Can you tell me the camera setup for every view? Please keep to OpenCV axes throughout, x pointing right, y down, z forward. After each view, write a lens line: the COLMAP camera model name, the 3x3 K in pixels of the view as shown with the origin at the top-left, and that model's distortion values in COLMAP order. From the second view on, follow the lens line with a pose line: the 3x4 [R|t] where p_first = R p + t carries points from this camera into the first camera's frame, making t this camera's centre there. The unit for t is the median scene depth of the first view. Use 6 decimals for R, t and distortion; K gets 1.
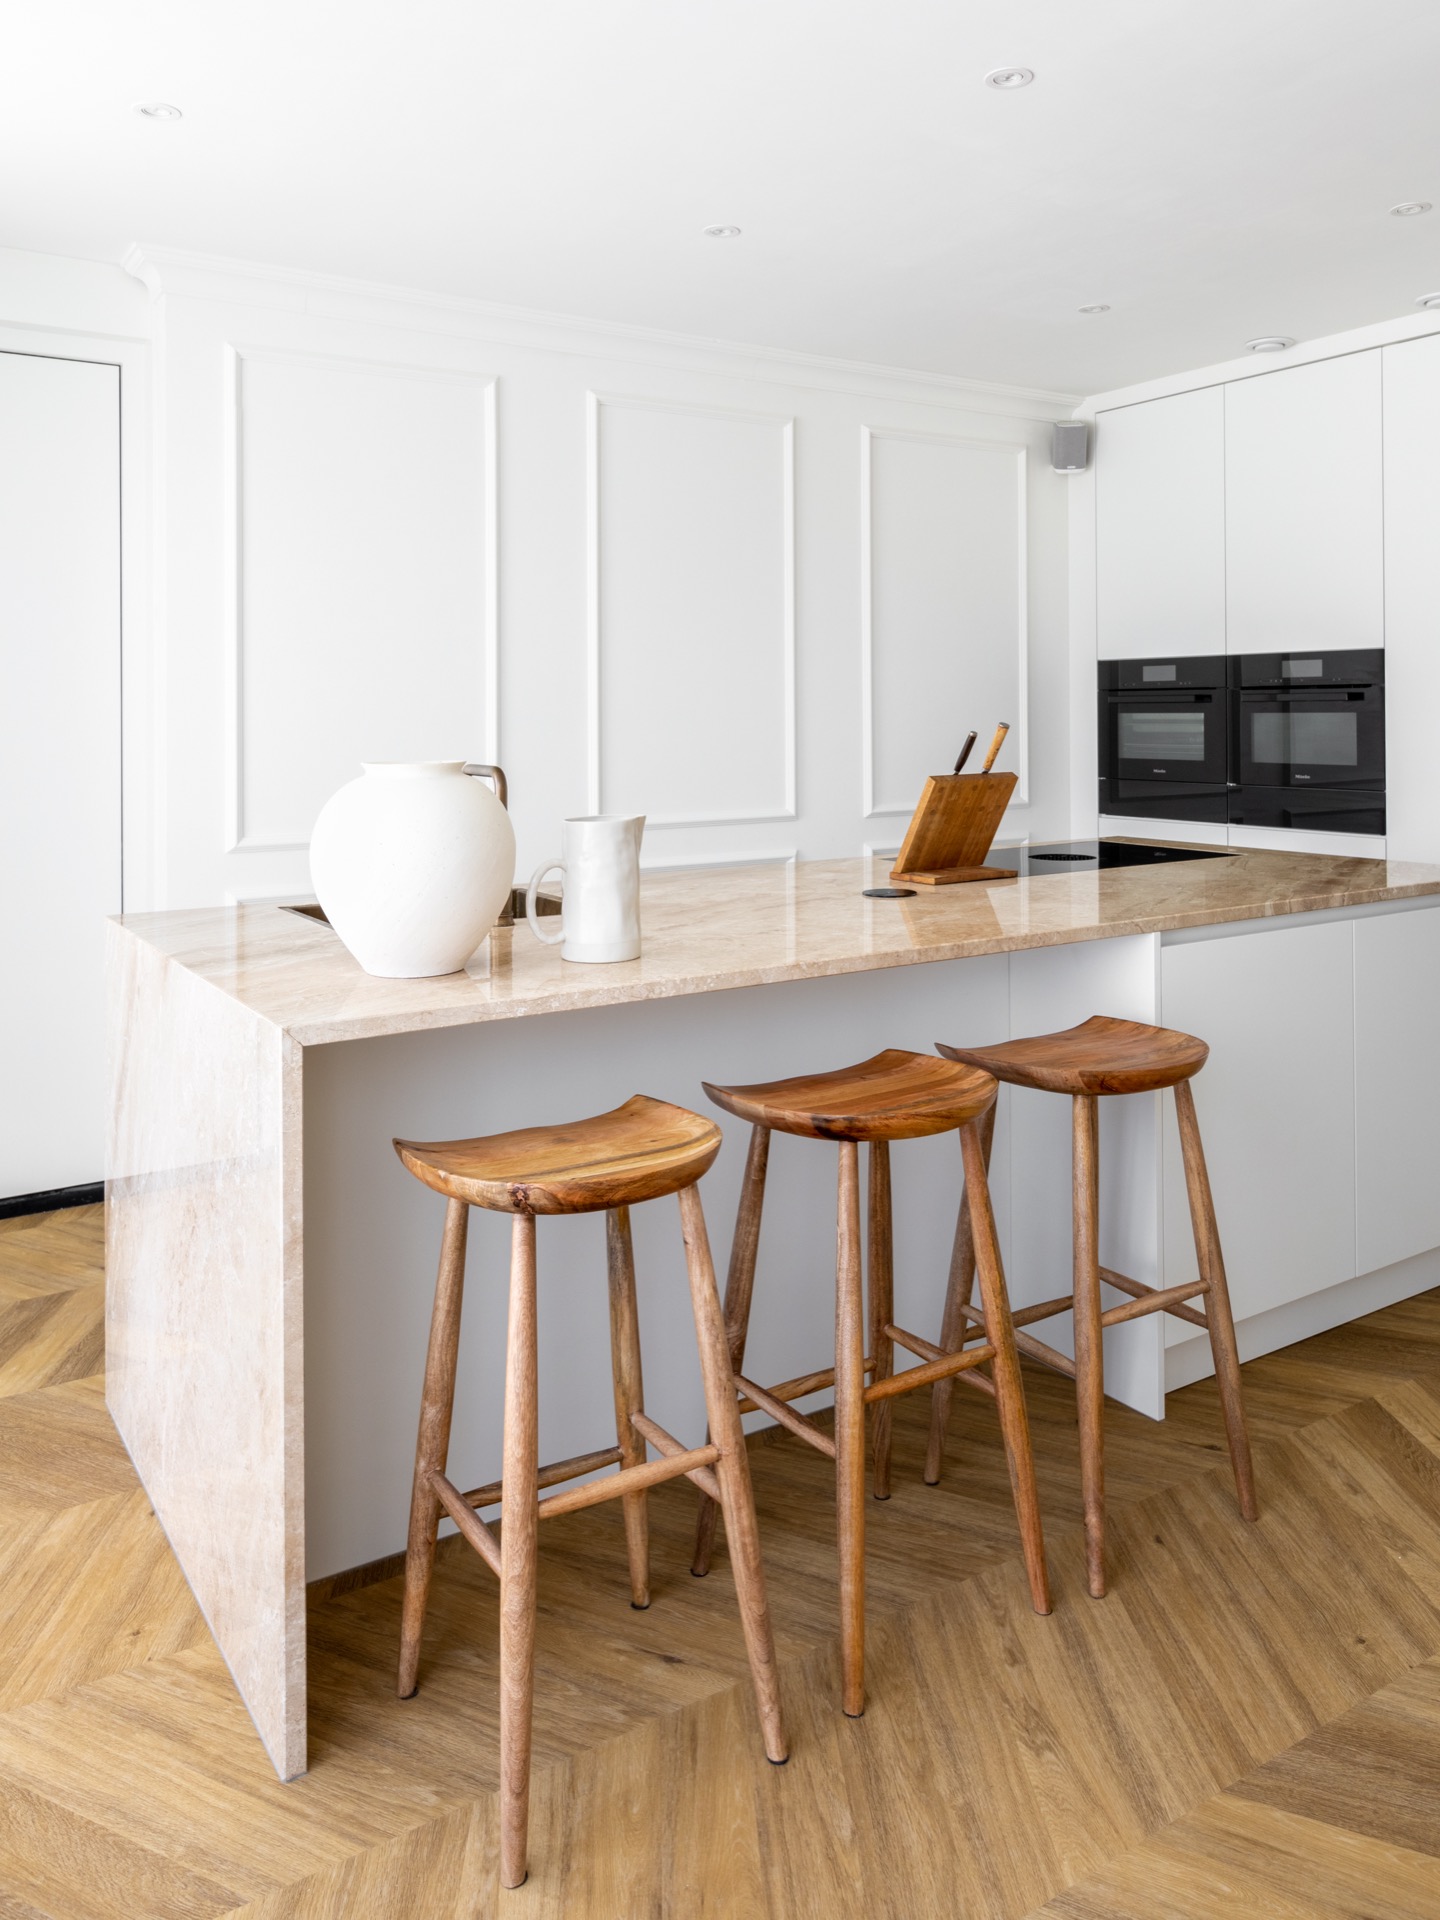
lens RADIAL K [[1413.8, 0, 754.5], [0, 1413.8, 681.5], [0, 0, 1]] dist [-0.002617, -0.001555]
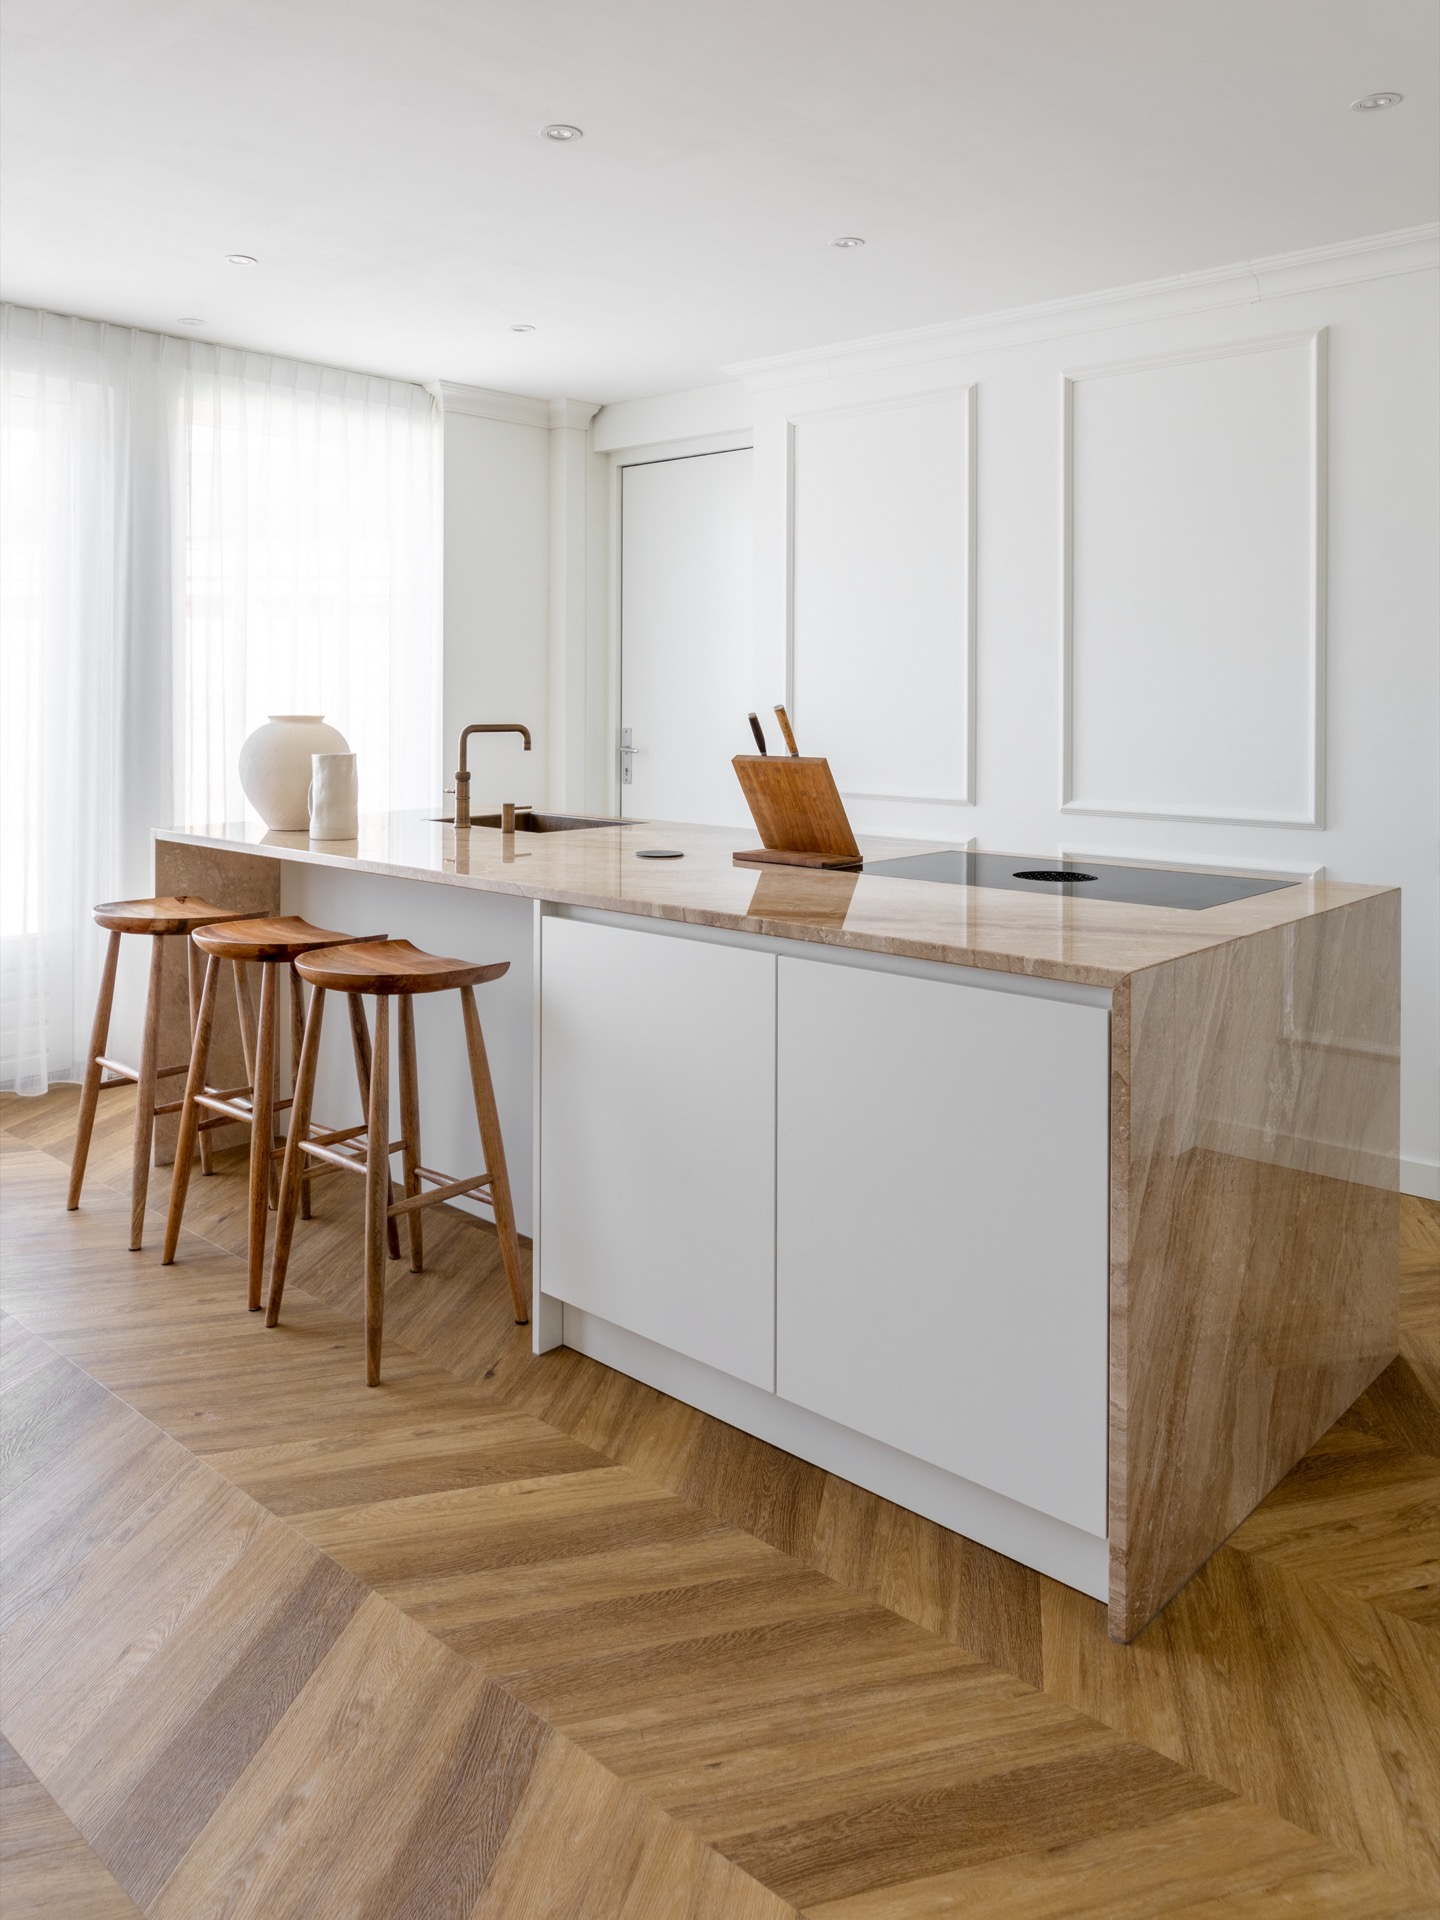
lens RADIAL K [[1413.8, 0, 708.6], [0, 1413.8, 693.6], [0, 0, 1]] dist [-0.002617, -0.001555]
pose [[0.241845, 0.009381, -0.970270, 1.567548], [0.013251, 0.999828, 0.012969, 0.011058], [0.970224, -0.015994, 0.241679, 1.010299]]
